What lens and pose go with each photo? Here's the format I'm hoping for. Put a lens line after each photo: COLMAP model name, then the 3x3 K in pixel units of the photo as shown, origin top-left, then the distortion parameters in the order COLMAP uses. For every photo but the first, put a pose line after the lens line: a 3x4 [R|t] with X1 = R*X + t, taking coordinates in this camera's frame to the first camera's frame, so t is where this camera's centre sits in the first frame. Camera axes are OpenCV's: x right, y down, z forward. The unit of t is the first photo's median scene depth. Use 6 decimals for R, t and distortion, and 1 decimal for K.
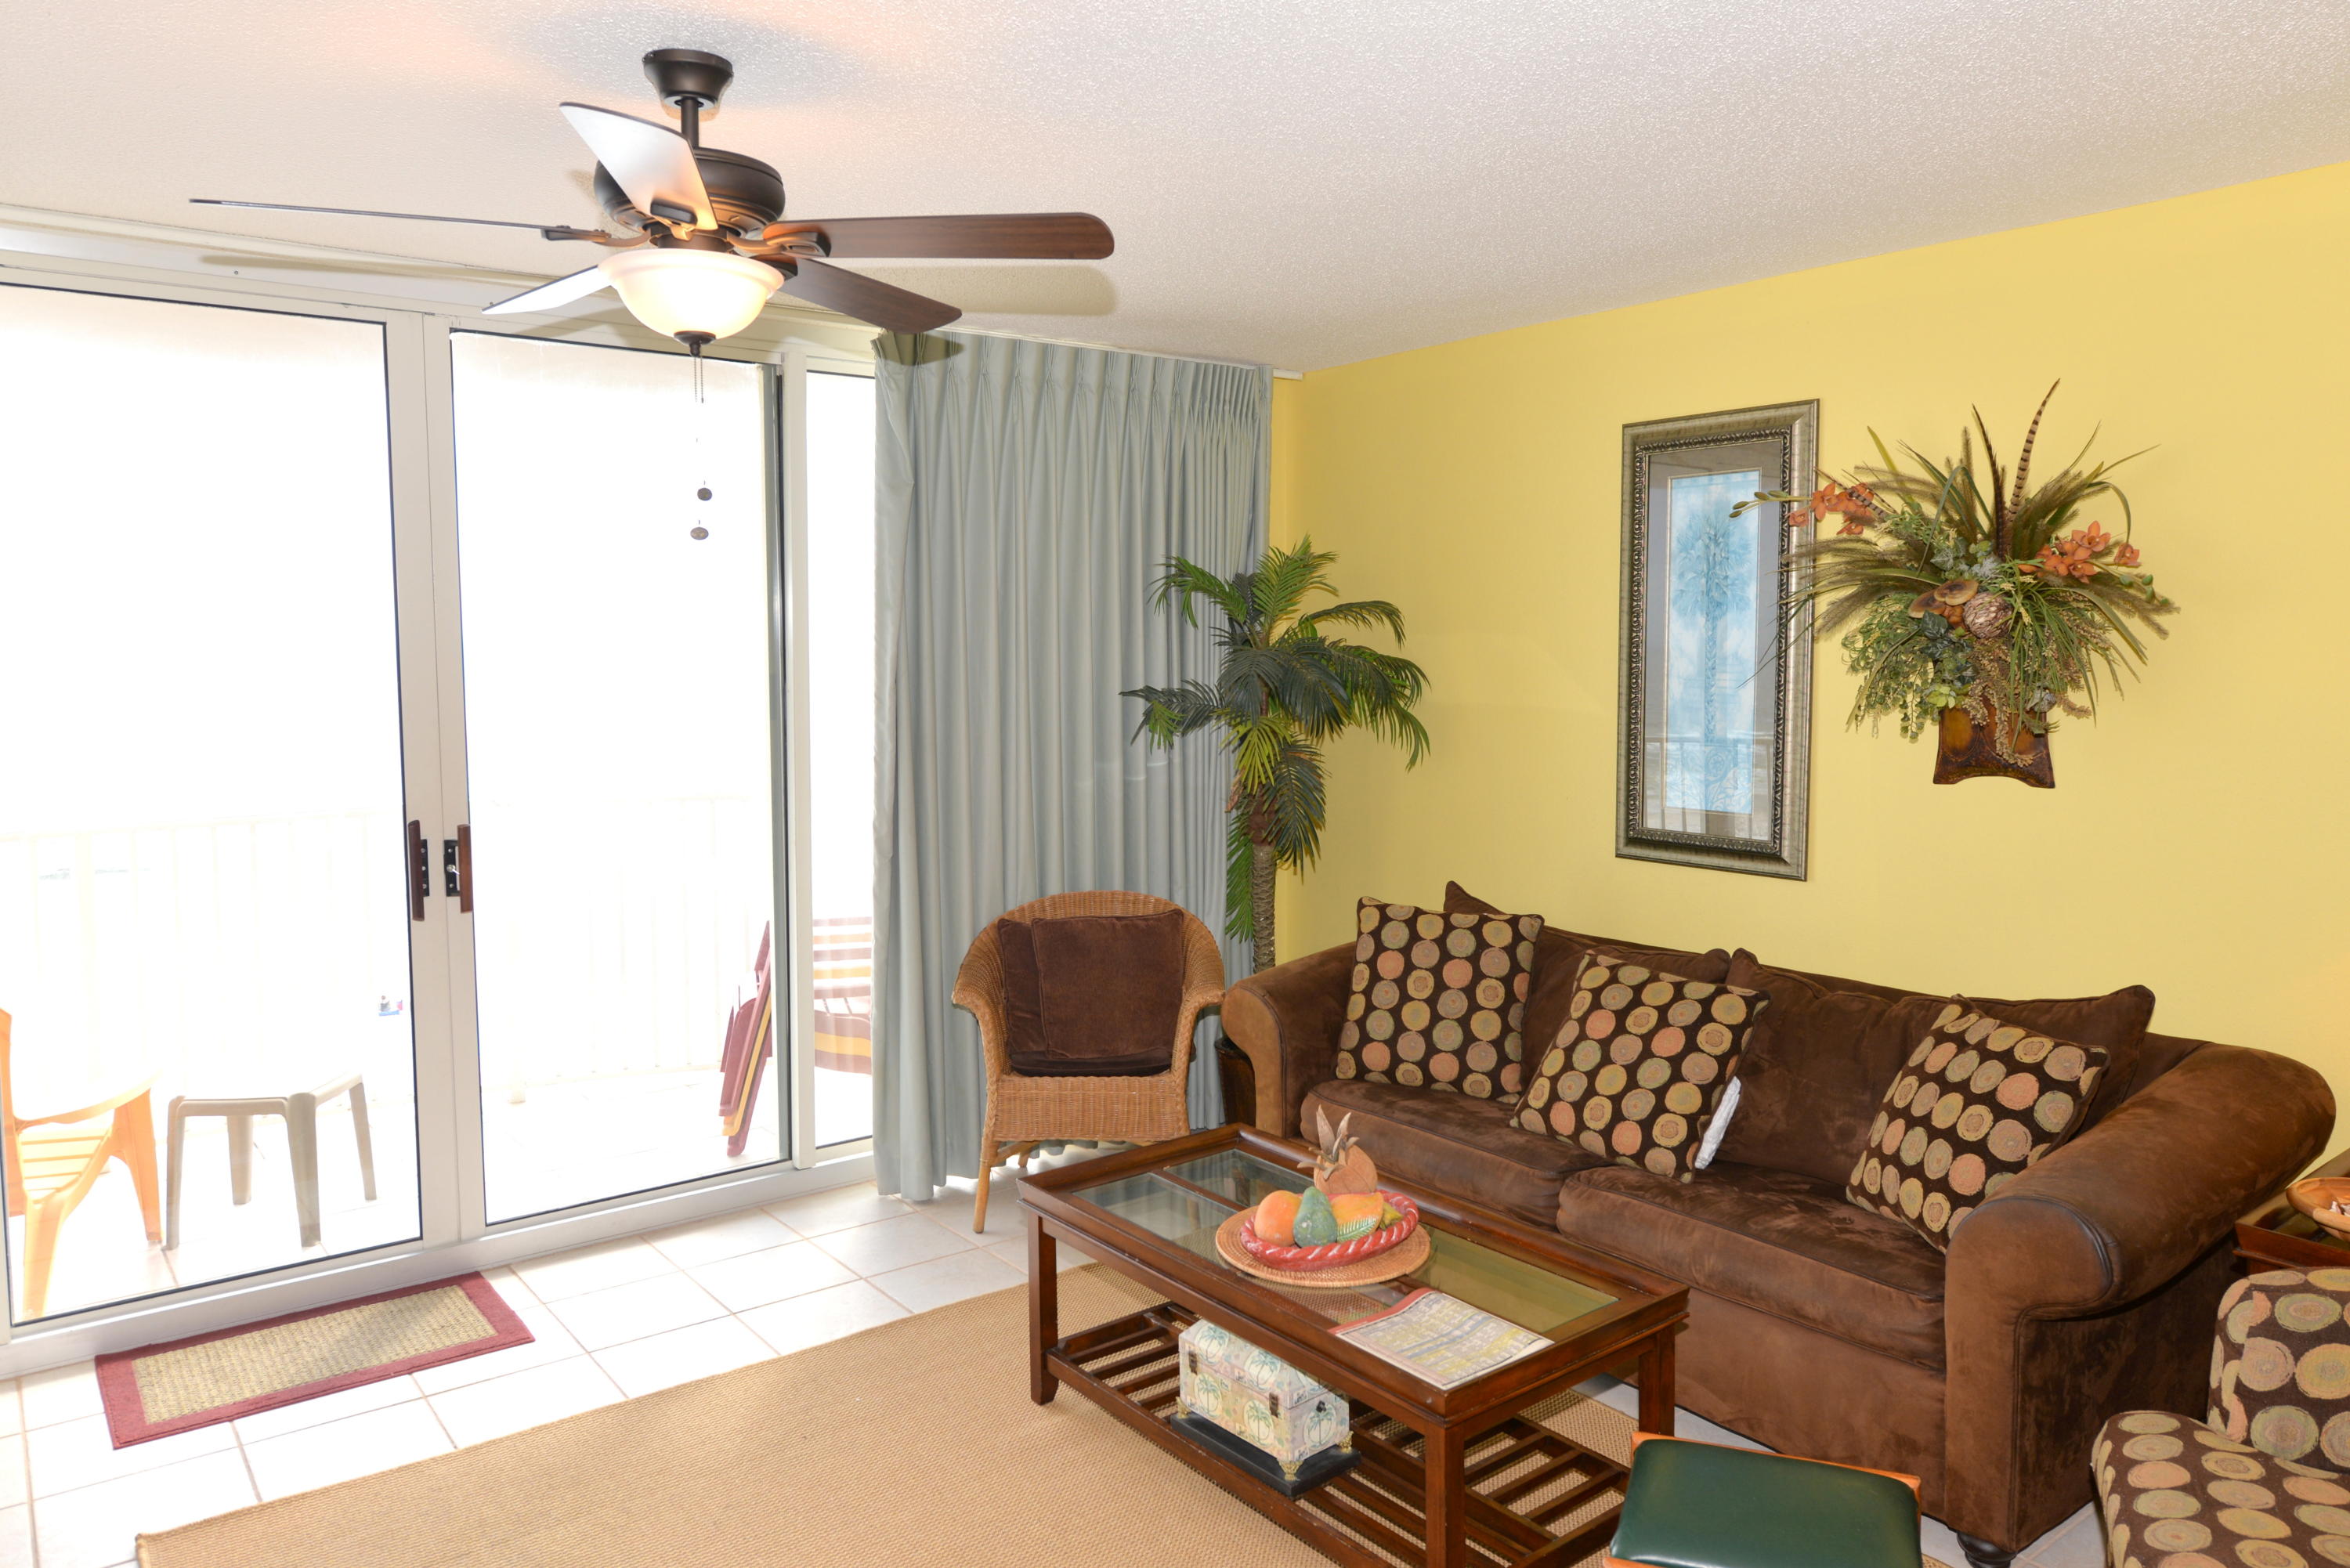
lens RADIAL K [[1621.2, 0, 1180.8], [0, 1621.2, 785.2], [0, 0, 1]] dist [0.002291, -0.003873]
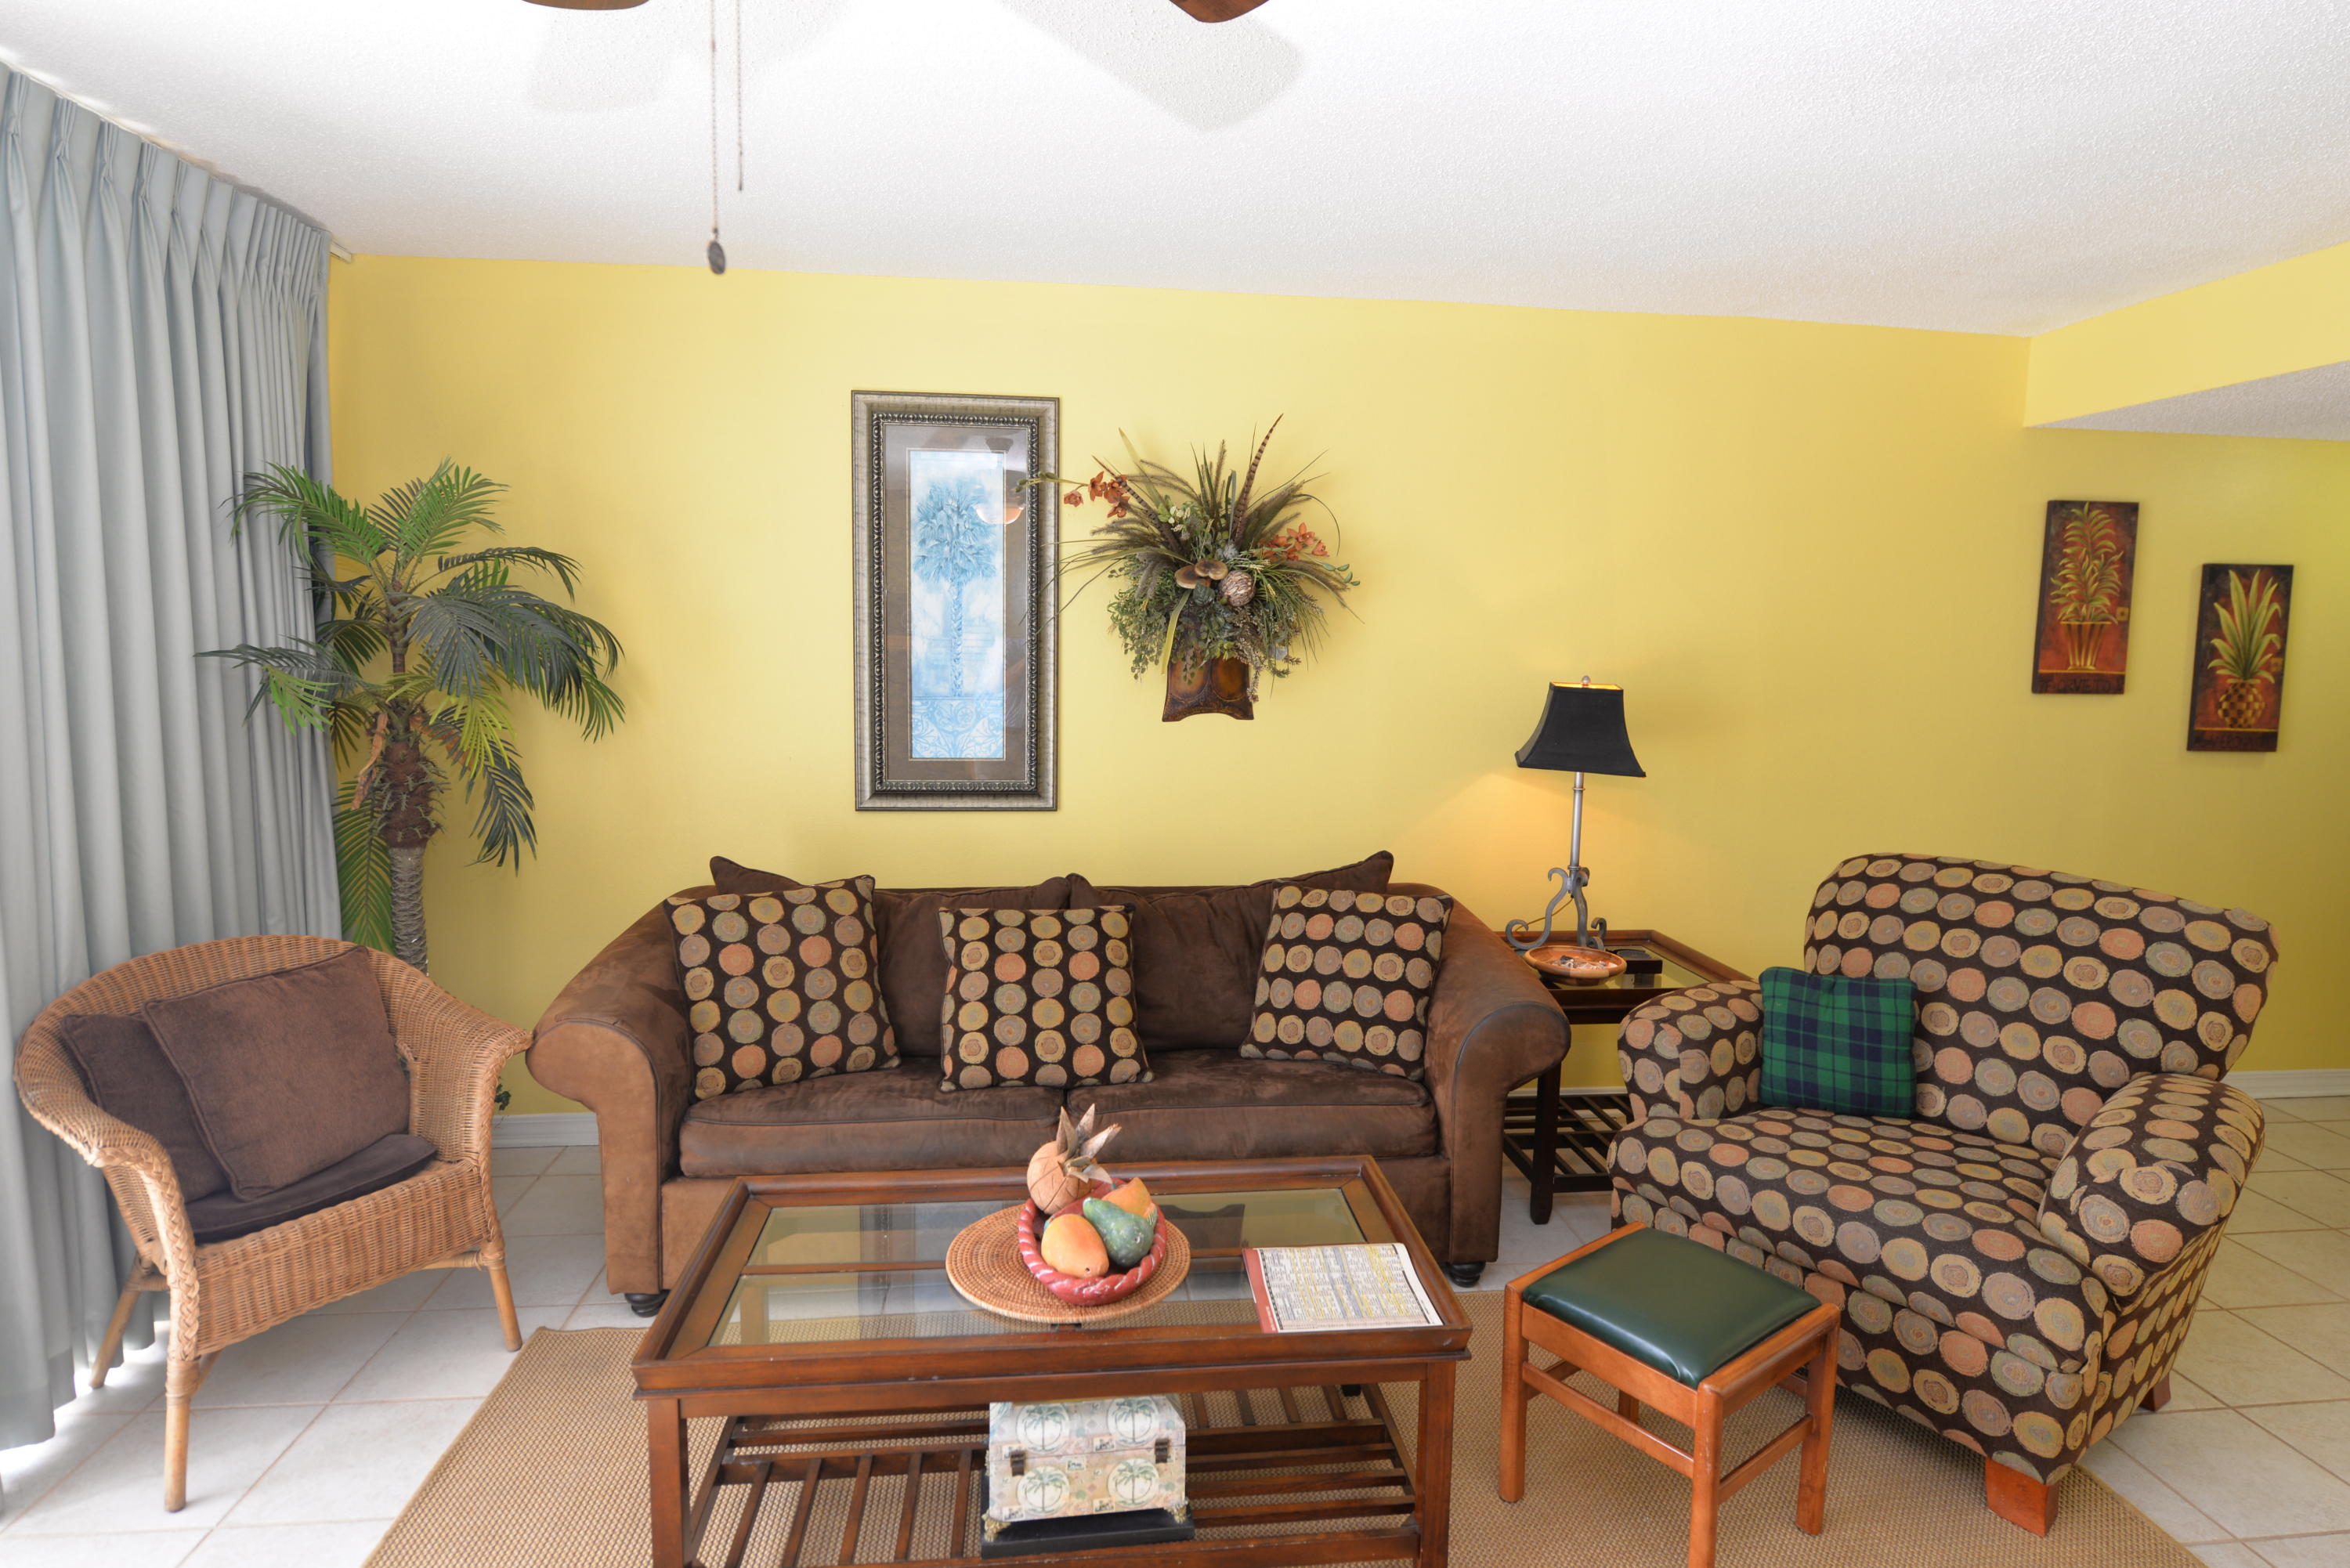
lens RADIAL K [[1295.6, 0, 1184.6], [0, 1295.6, 763.7], [0, 0, 1]] dist [0.033838, 0.000190]
pose [[0.502115, -0.083730, 0.860738, -0.402073], [0.060408, 0.996267, 0.061675, -0.029155], [-0.862689, 0.021027, 0.505298, 0.472007]]
